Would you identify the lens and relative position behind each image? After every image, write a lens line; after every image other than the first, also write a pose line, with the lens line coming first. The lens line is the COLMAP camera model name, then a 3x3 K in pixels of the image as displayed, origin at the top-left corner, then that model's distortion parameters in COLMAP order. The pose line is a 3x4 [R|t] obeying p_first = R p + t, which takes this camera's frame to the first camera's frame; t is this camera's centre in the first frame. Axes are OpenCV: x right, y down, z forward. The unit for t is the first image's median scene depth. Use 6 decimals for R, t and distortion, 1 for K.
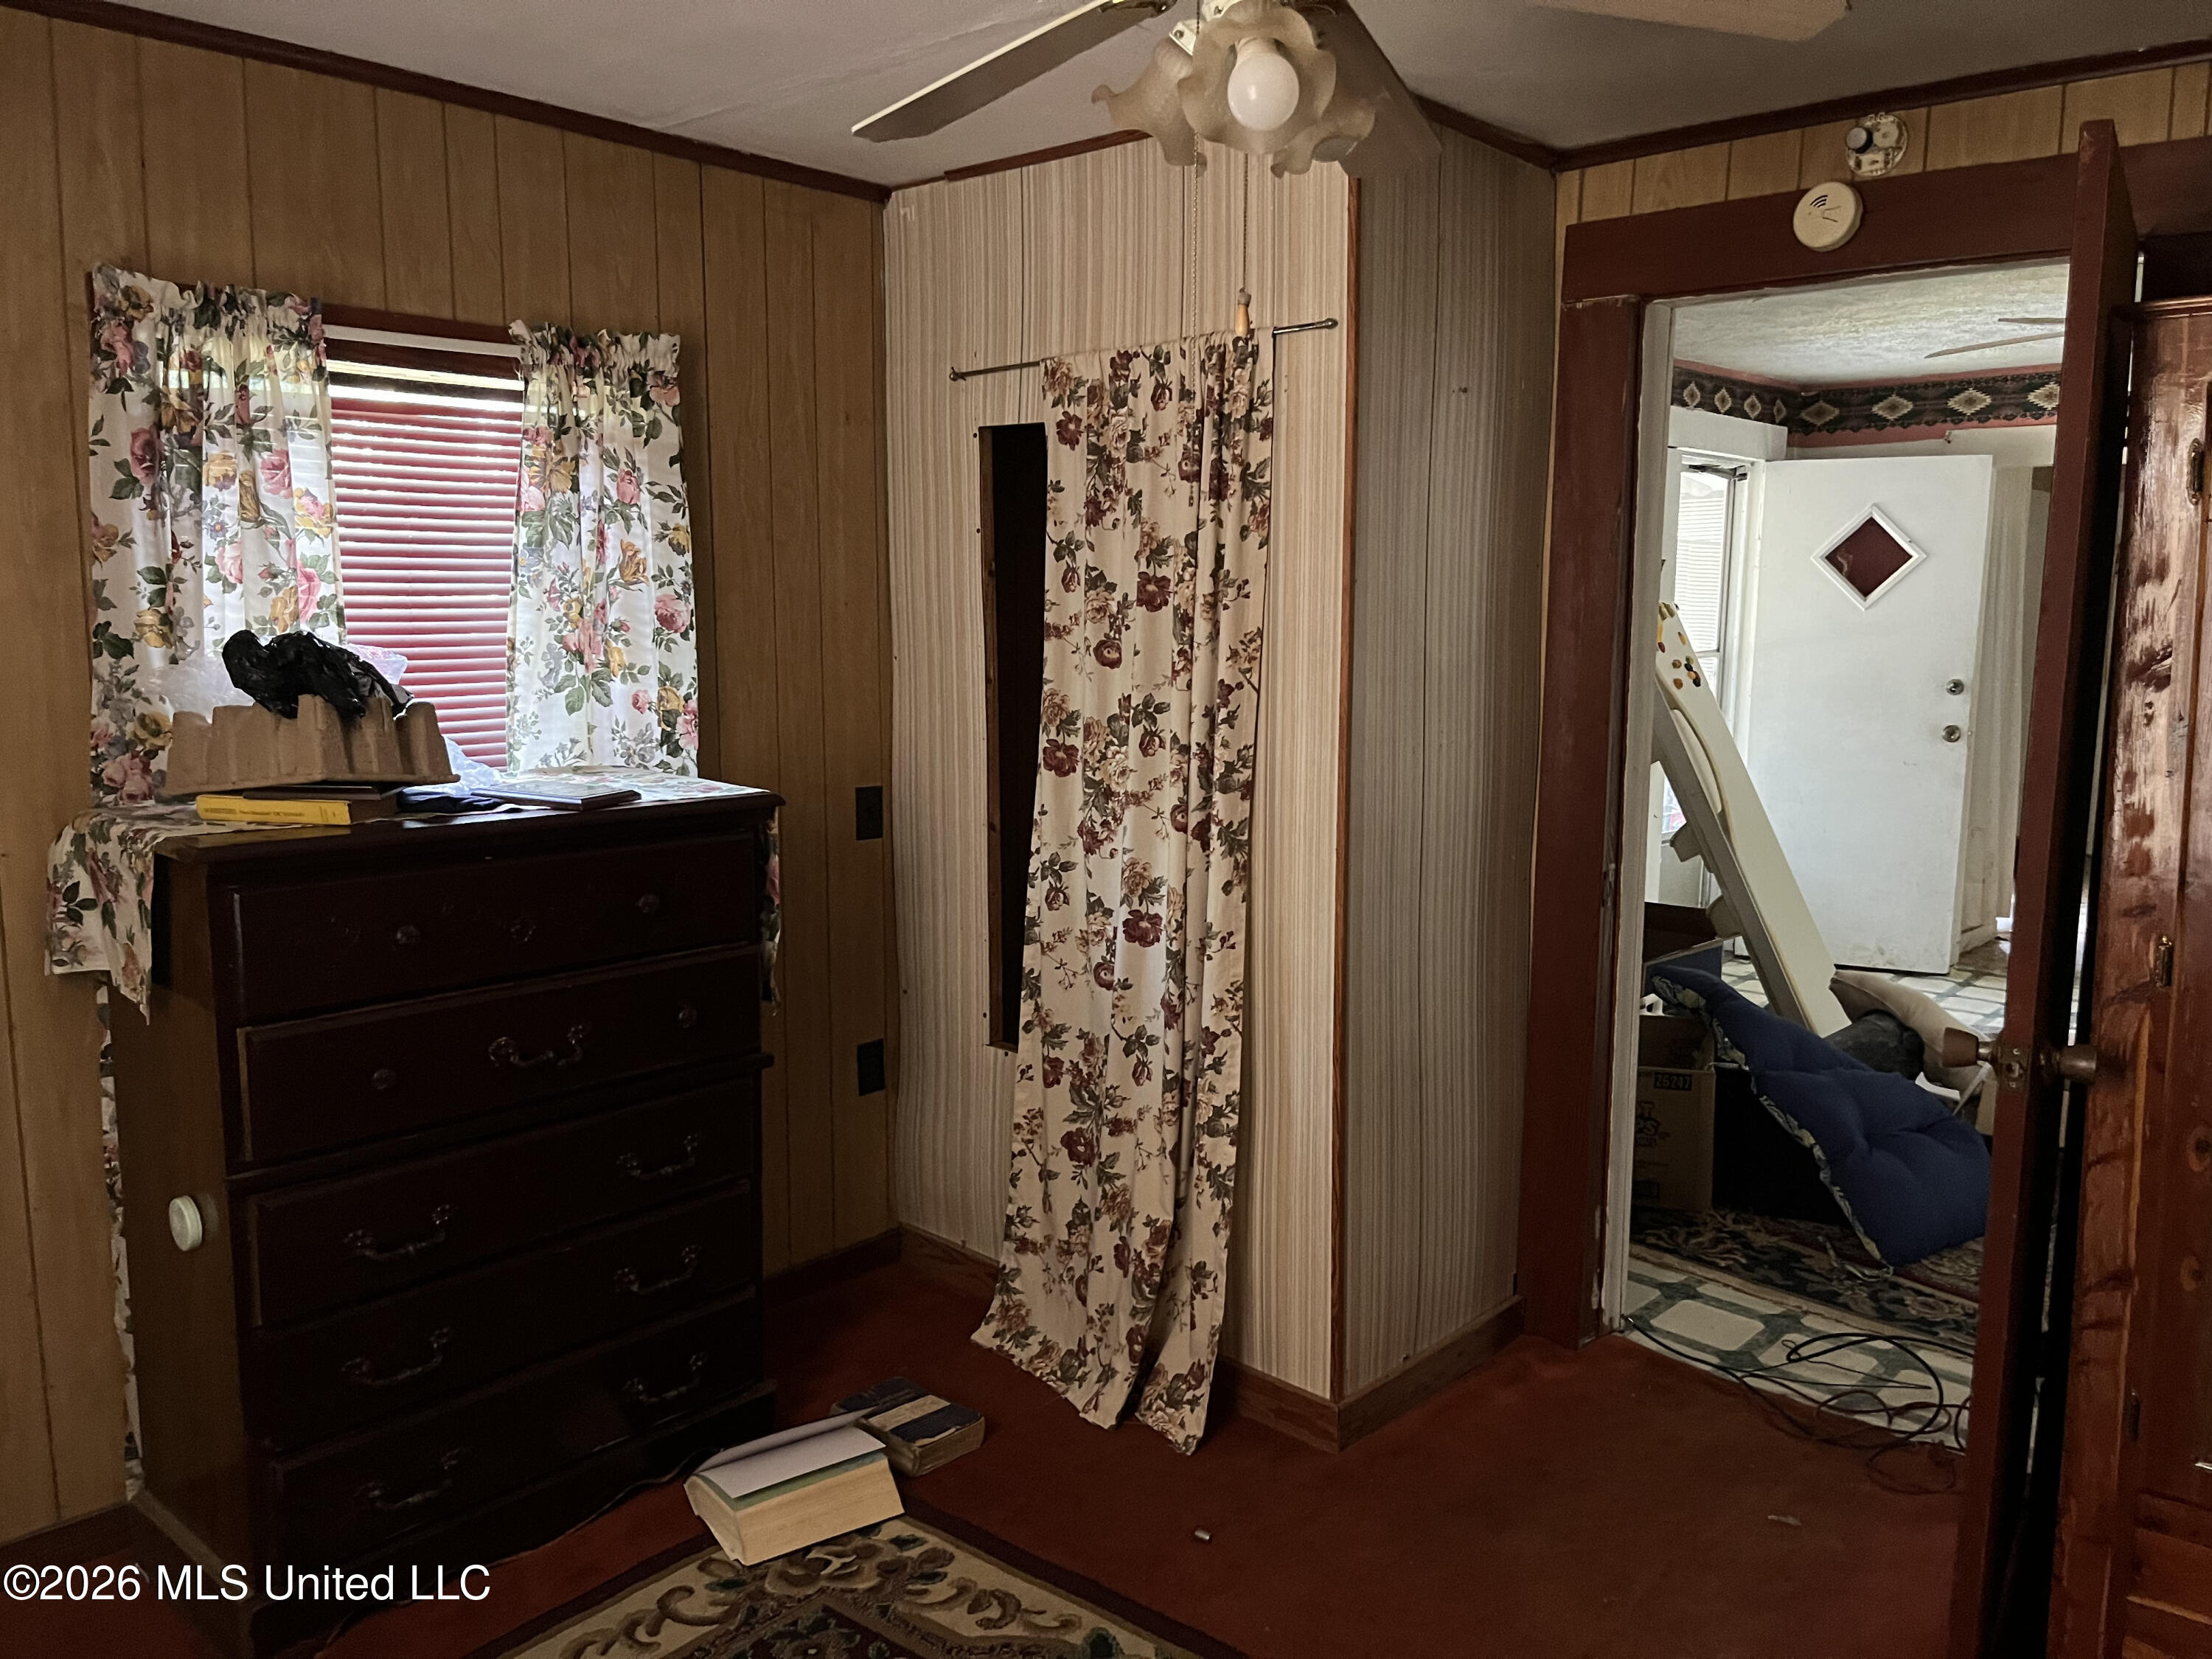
lens RADIAL K [[1682.3, 0, 1114.6], [0, 1682.3, 842.6], [0, 0, 1]] dist [0.047556, -0.068581]
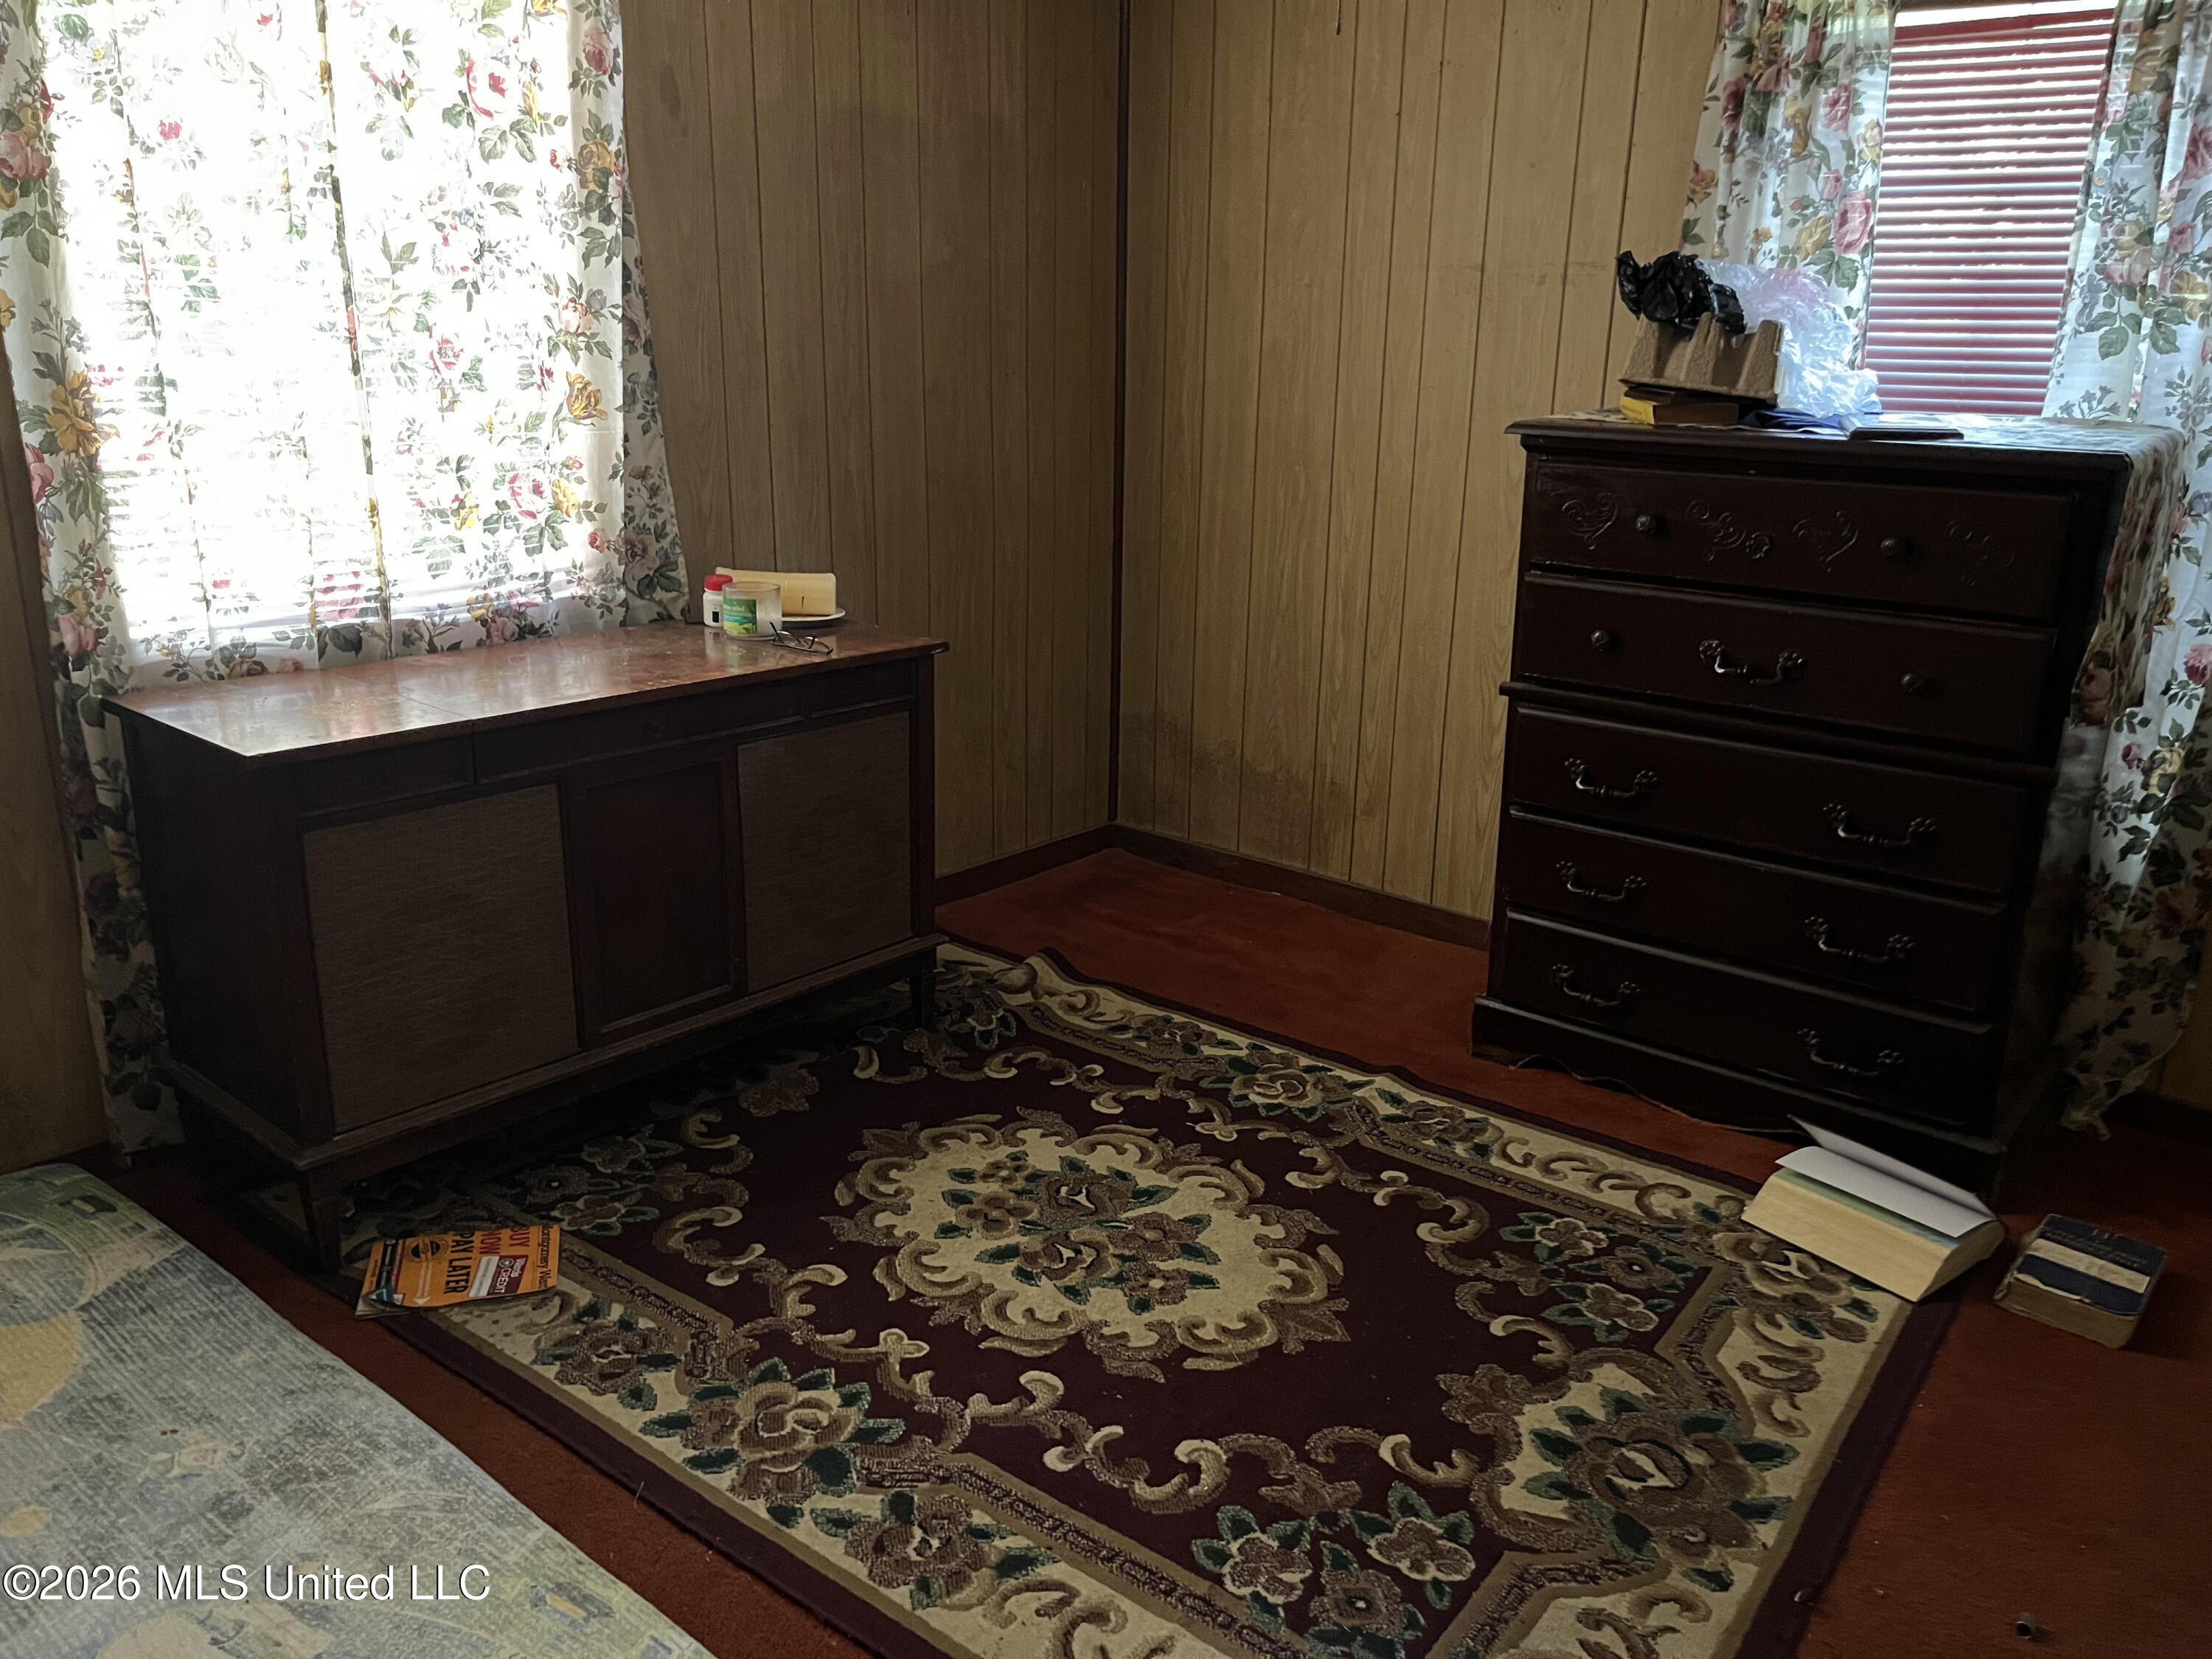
lens RADIAL K [[1682.3, 0, 1099.1], [0, 1682.3, 819.1], [0, 0, 1]] dist [0.047556, -0.068581]
pose [[0.023691, 0.283166, -0.958778, 0.618803], [-0.155730, 0.948385, 0.276248, -0.011810], [0.987516, 0.142766, 0.066565, 0.490602]]
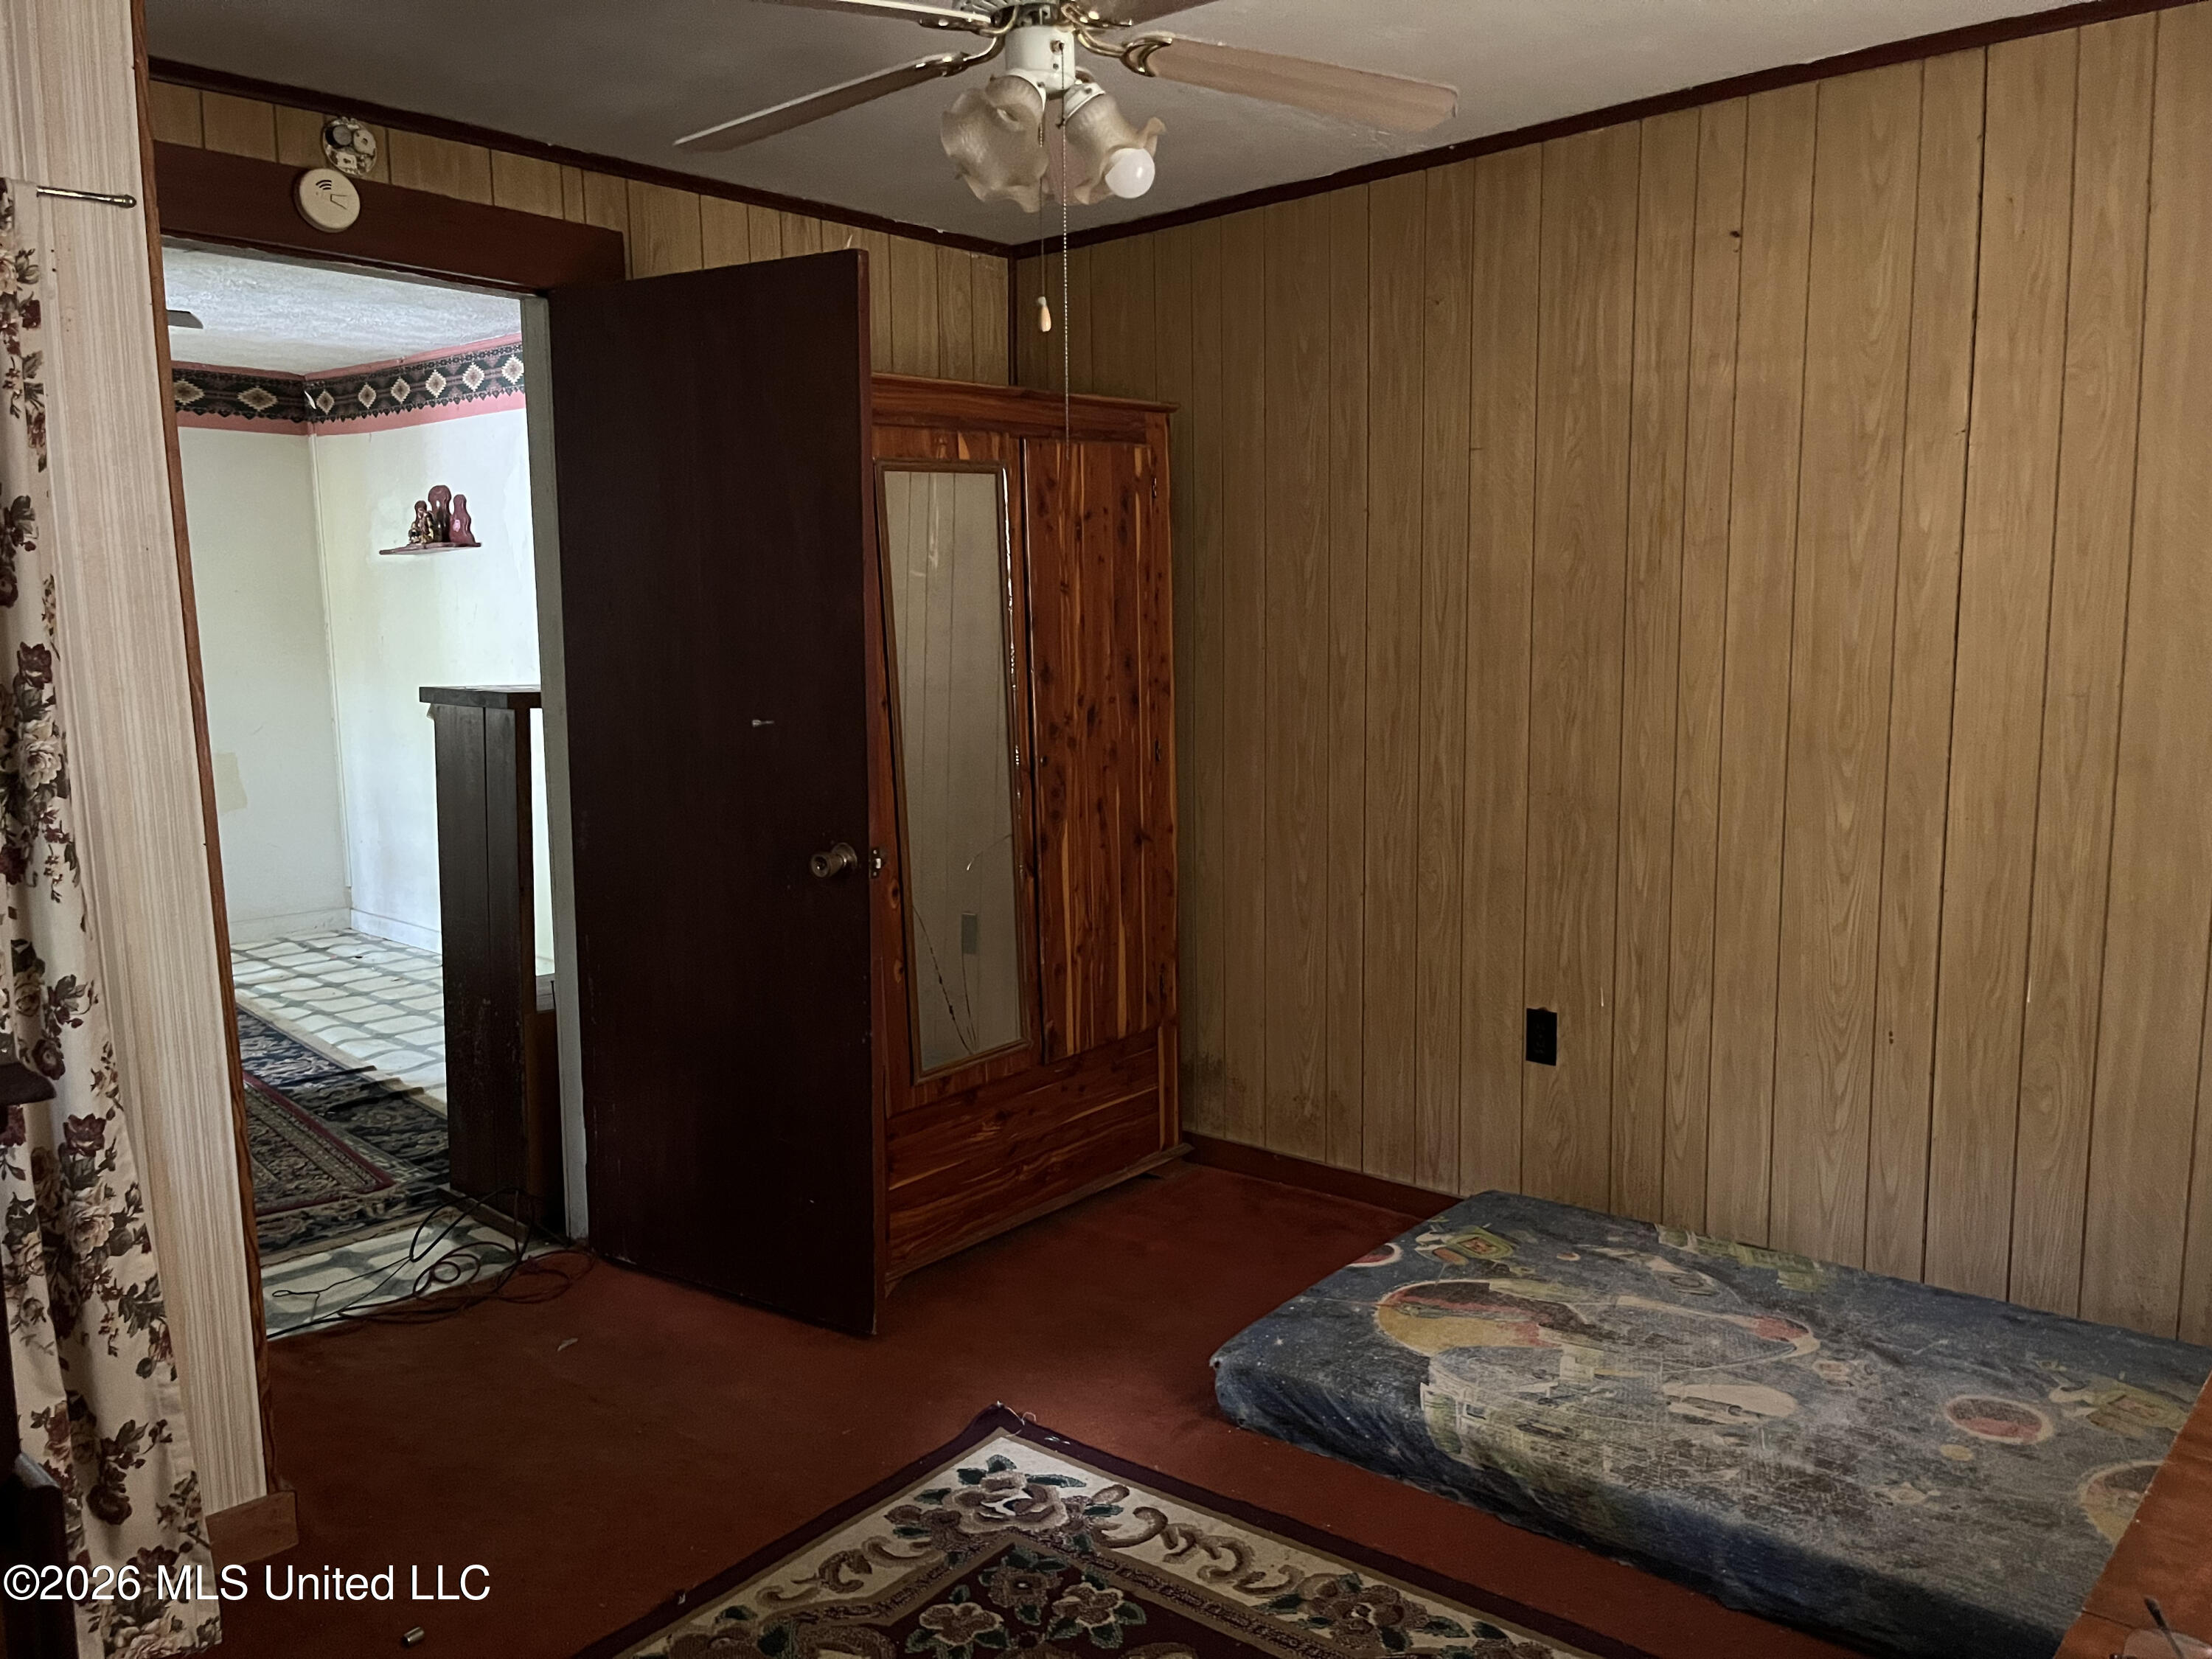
lens RADIAL K [[1682.3, 0, 1110.1], [0, 1682.3, 847.1], [0, 0, 1]] dist [0.047556, -0.068581]
pose [[-0.003133, -0.148402, 0.988922, -0.716481], [0.151909, 0.977379, 0.147151, -0.051322], [-0.988390, 0.150687, 0.019481, 0.558006]]
